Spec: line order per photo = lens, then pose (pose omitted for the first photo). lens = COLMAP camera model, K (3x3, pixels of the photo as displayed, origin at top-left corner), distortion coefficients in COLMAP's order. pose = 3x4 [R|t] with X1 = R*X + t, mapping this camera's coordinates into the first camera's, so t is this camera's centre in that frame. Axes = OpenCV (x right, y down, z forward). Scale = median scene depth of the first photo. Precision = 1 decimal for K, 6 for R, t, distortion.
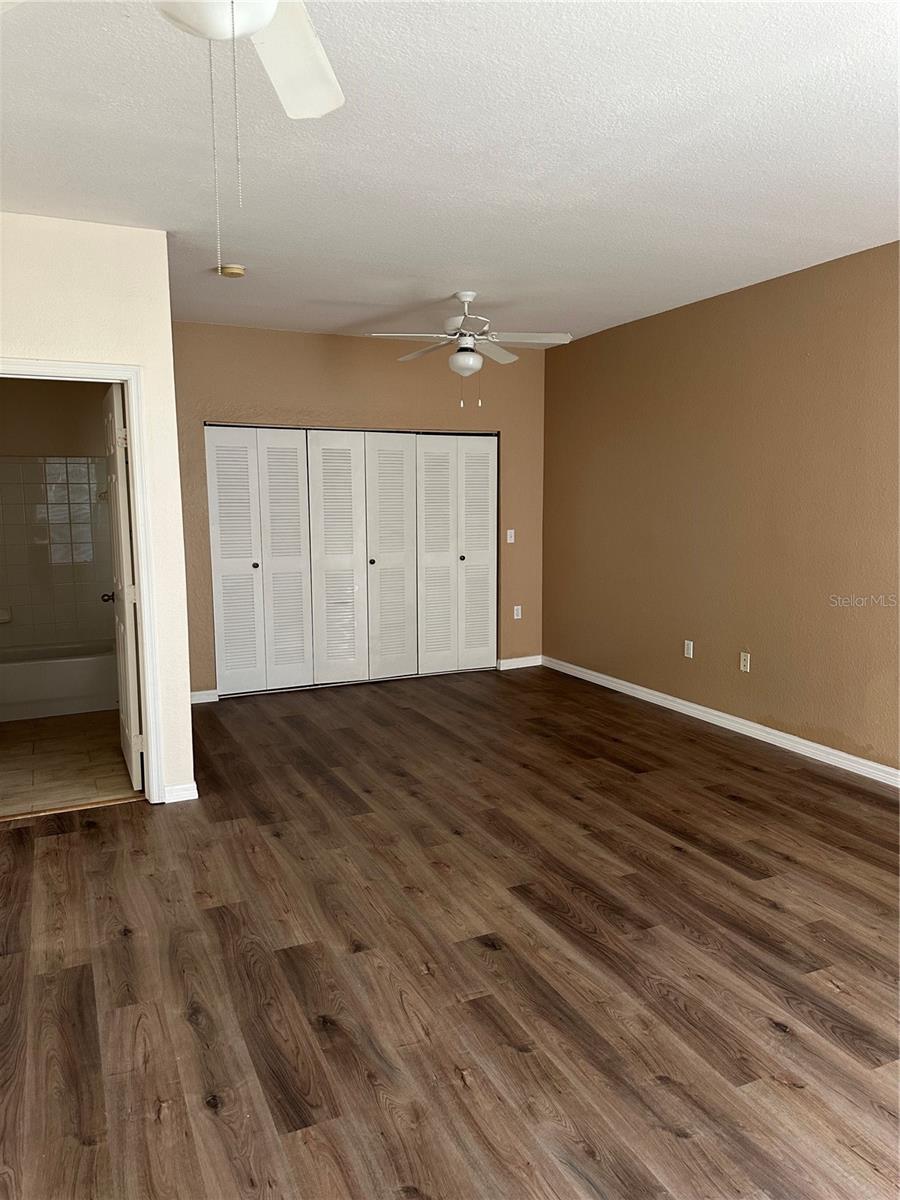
lens RADIAL K [[836.9, 0, 451.1], [0, 836.9, 602.0], [0, 0, 1]] dist [0.013566, -0.019250]
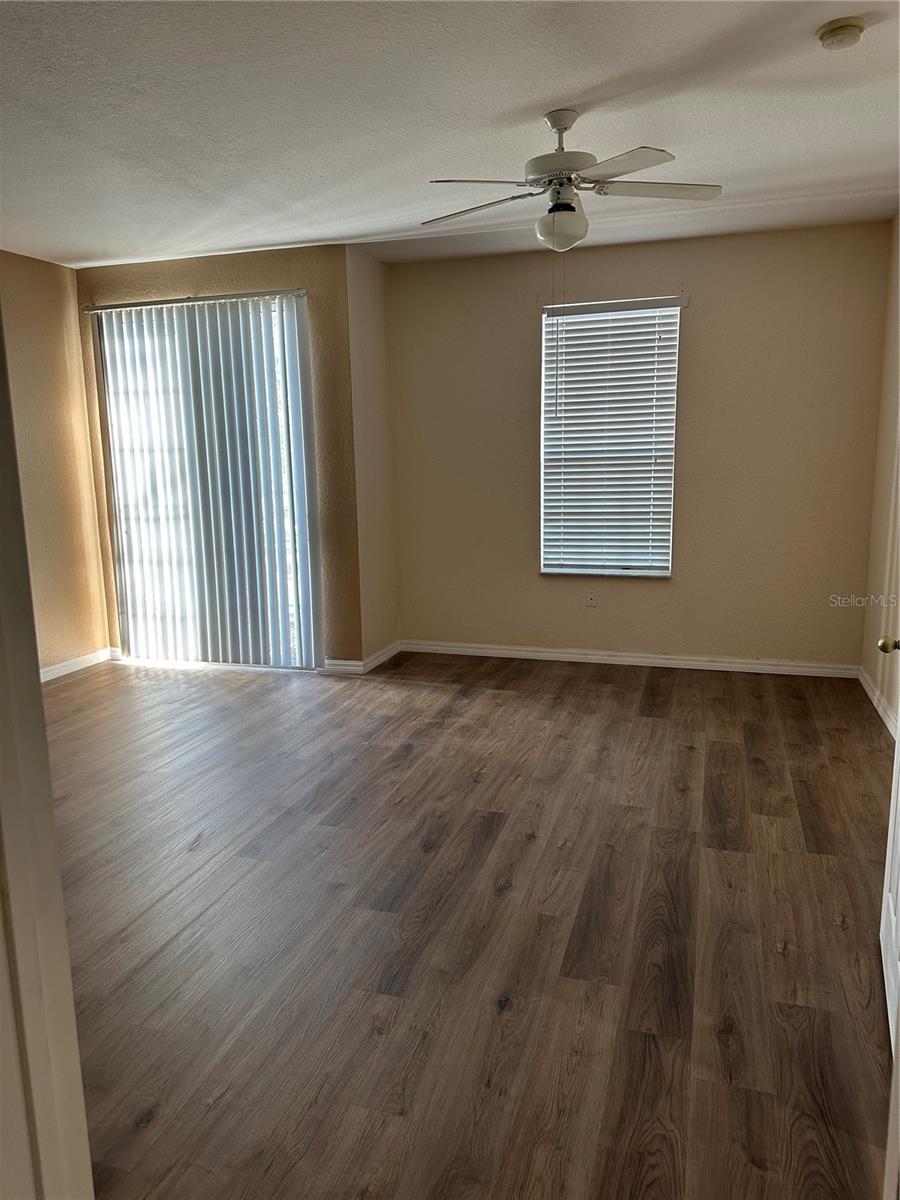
lens RADIAL K [[836.9, 0, 449.3], [0, 836.9, 600.0], [0, 0, 1]] dist [0.013566, -0.019250]
pose [[-0.731555, -0.100748, 0.674298, -0.991790], [0.117151, 0.955736, 0.269897, -0.200594], [-0.671642, 0.276439, -0.687371, 1.744224]]
